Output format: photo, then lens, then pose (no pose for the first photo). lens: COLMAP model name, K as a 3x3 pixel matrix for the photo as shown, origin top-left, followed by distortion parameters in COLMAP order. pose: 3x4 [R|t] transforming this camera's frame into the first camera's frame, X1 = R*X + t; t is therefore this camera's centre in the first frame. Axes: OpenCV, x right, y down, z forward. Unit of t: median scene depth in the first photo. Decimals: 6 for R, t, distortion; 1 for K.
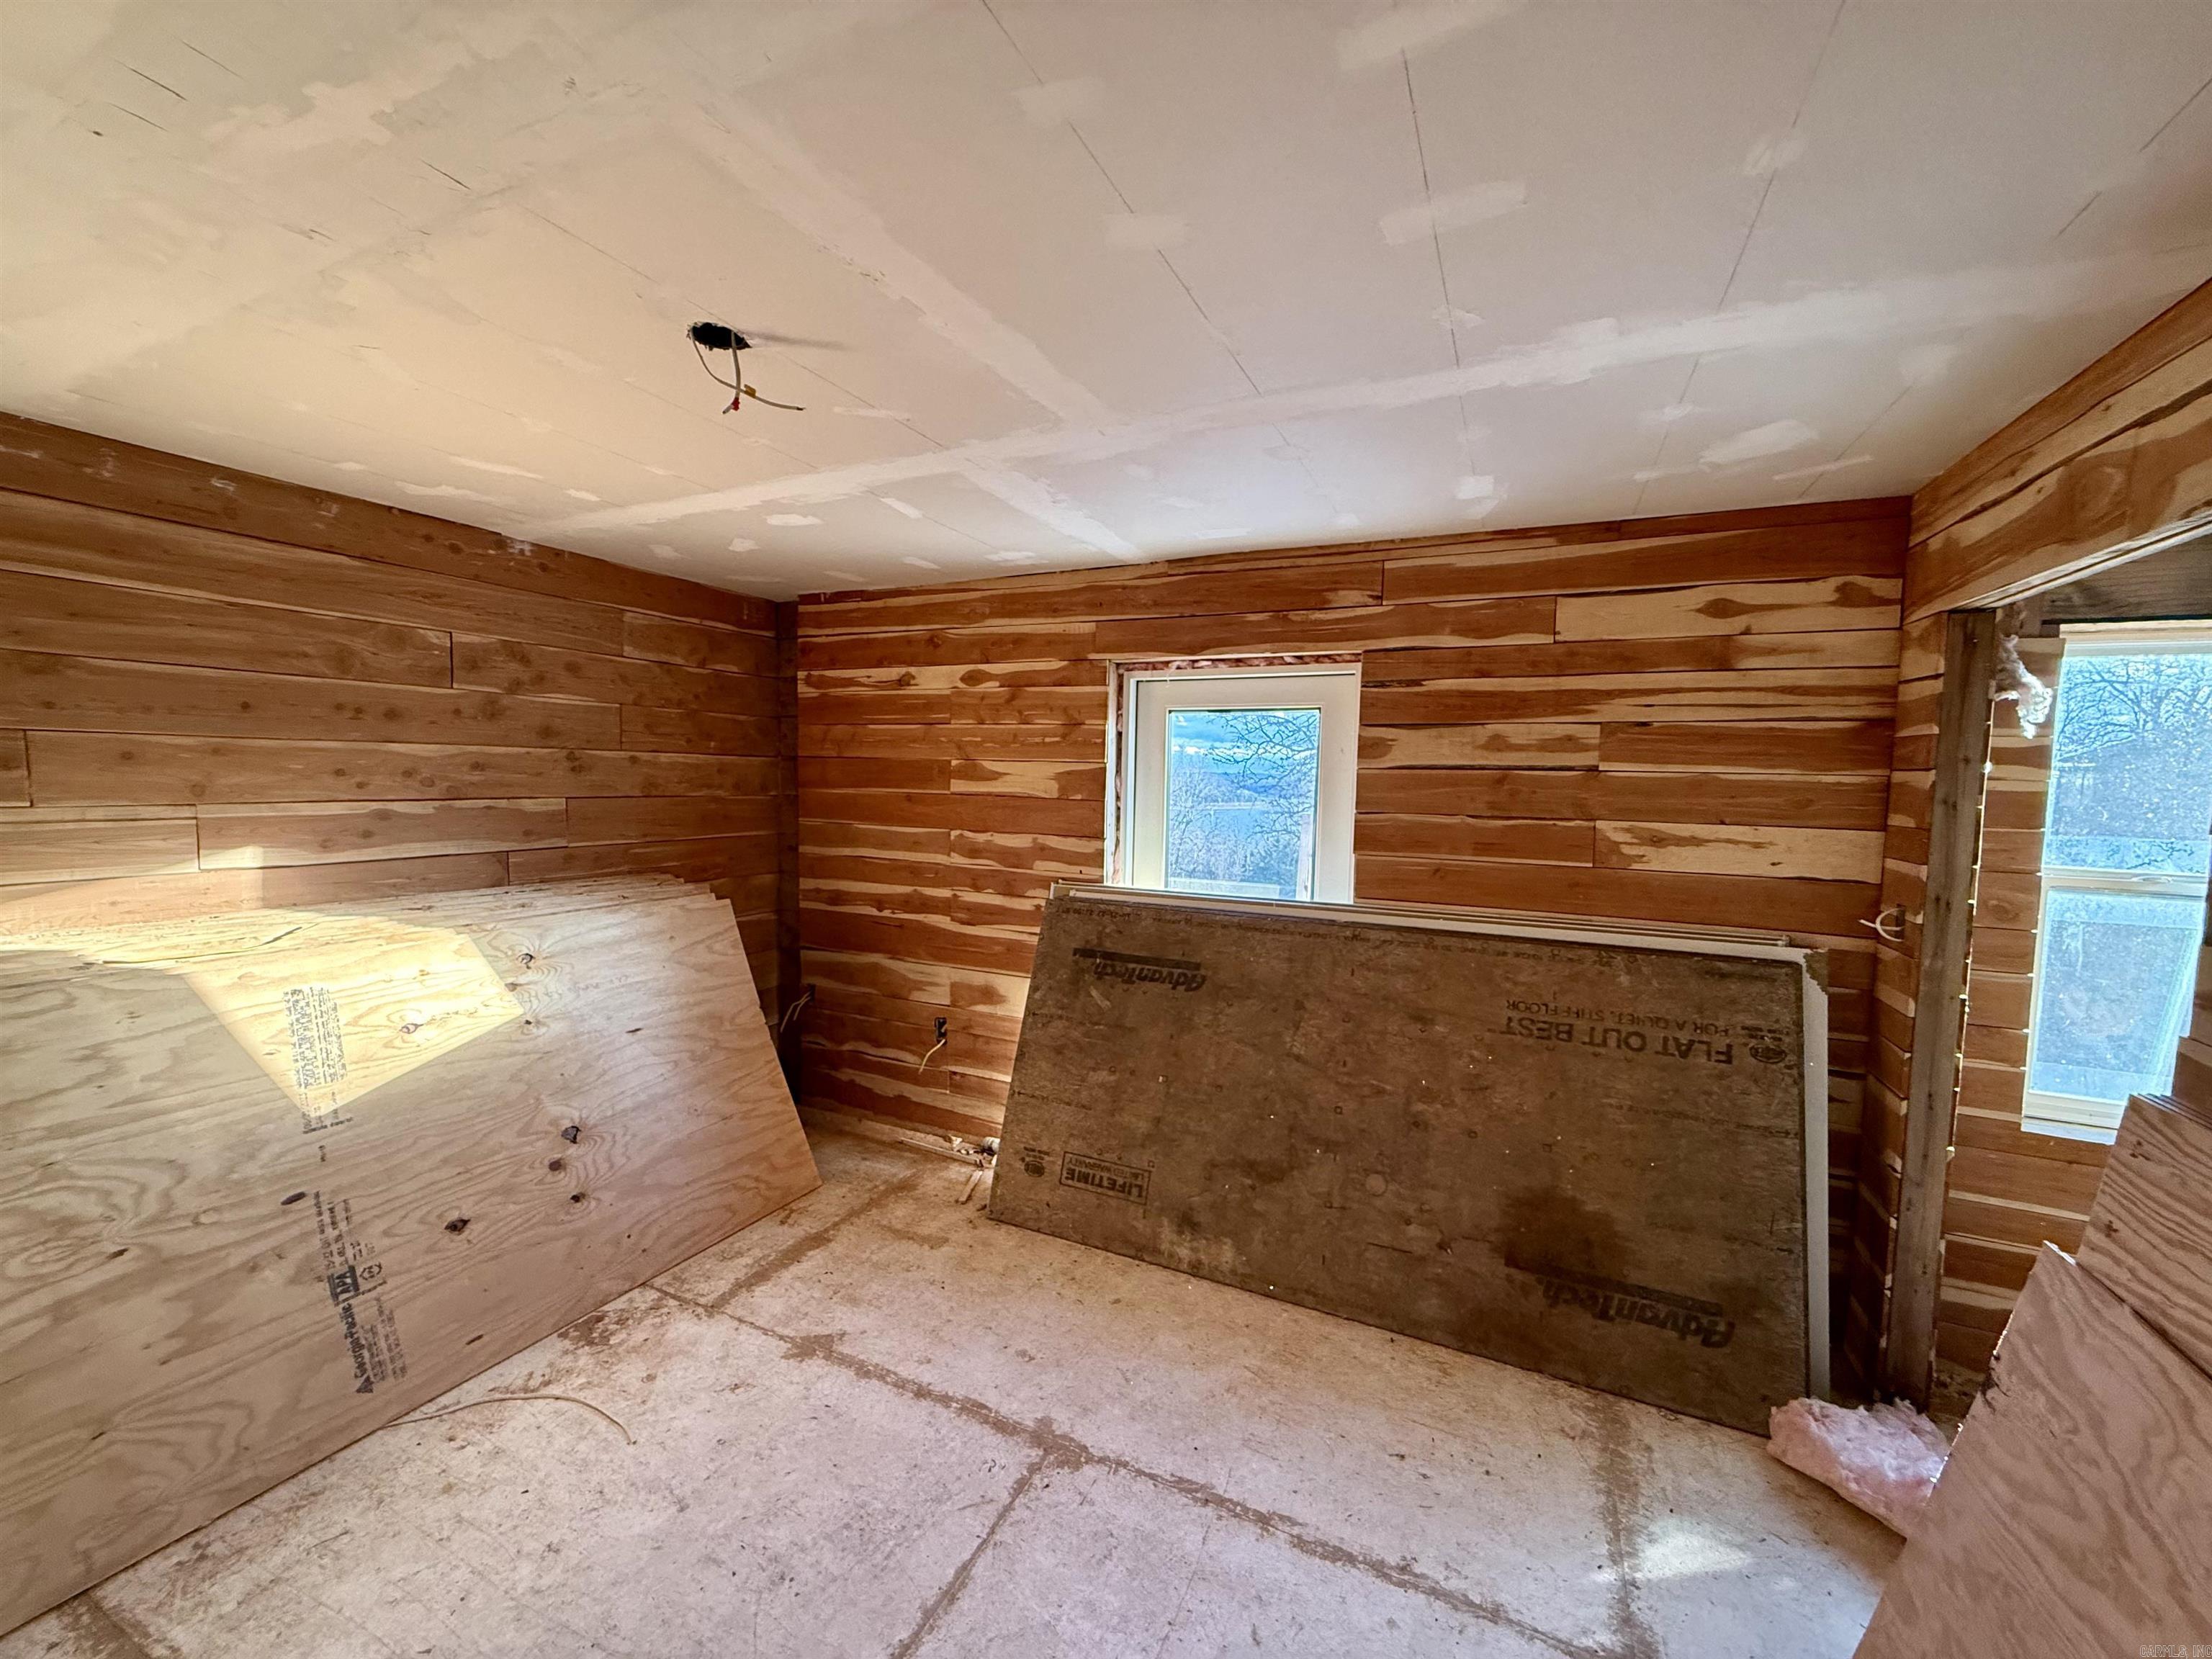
lens RADIAL K [[876.6, 0, 1101.6], [0, 876.6, 835.7], [0, 0, 1]] dist [-0.001225, -0.000147]
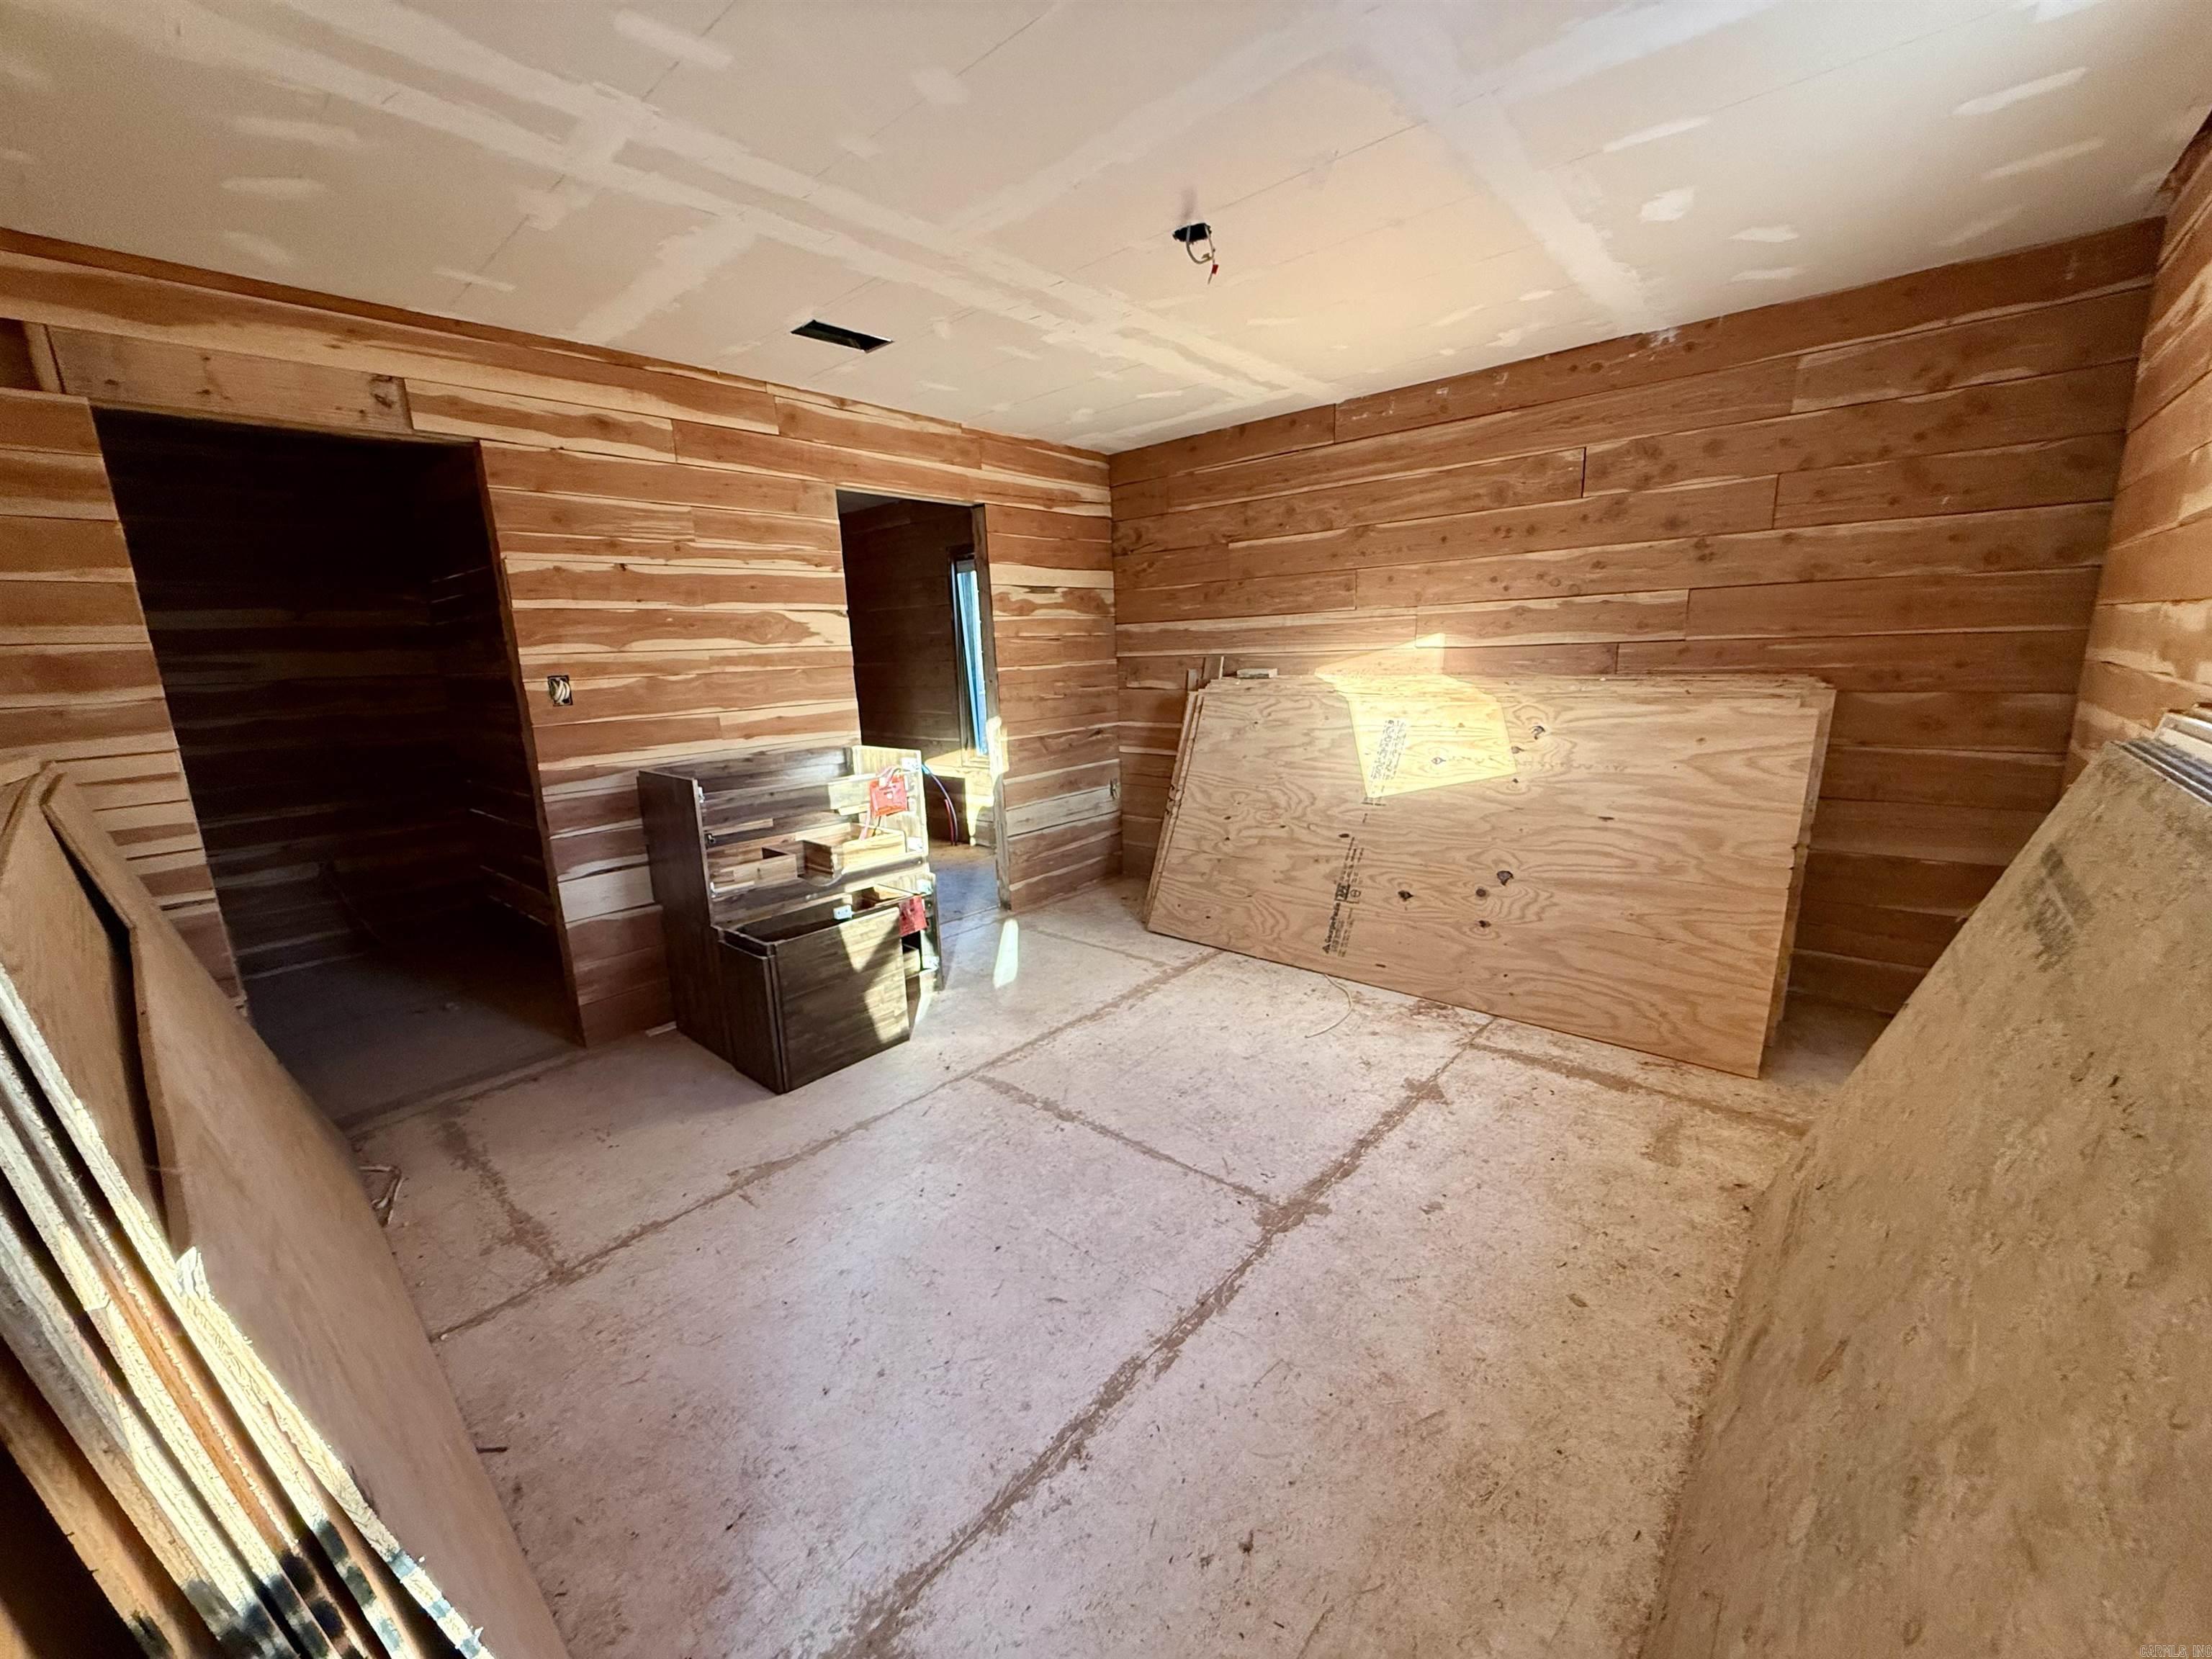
lens RADIAL K [[876.6, 0, 1101.6], [0, 876.6, 835.7], [0, 0, 1]] dist [-0.001225, -0.000147]
pose [[-0.270374, 0.191177, -0.943583, 0.733758], [-0.034317, 0.977550, 0.207892, 0.061164], [0.962143, 0.088590, -0.257743, 0.854294]]
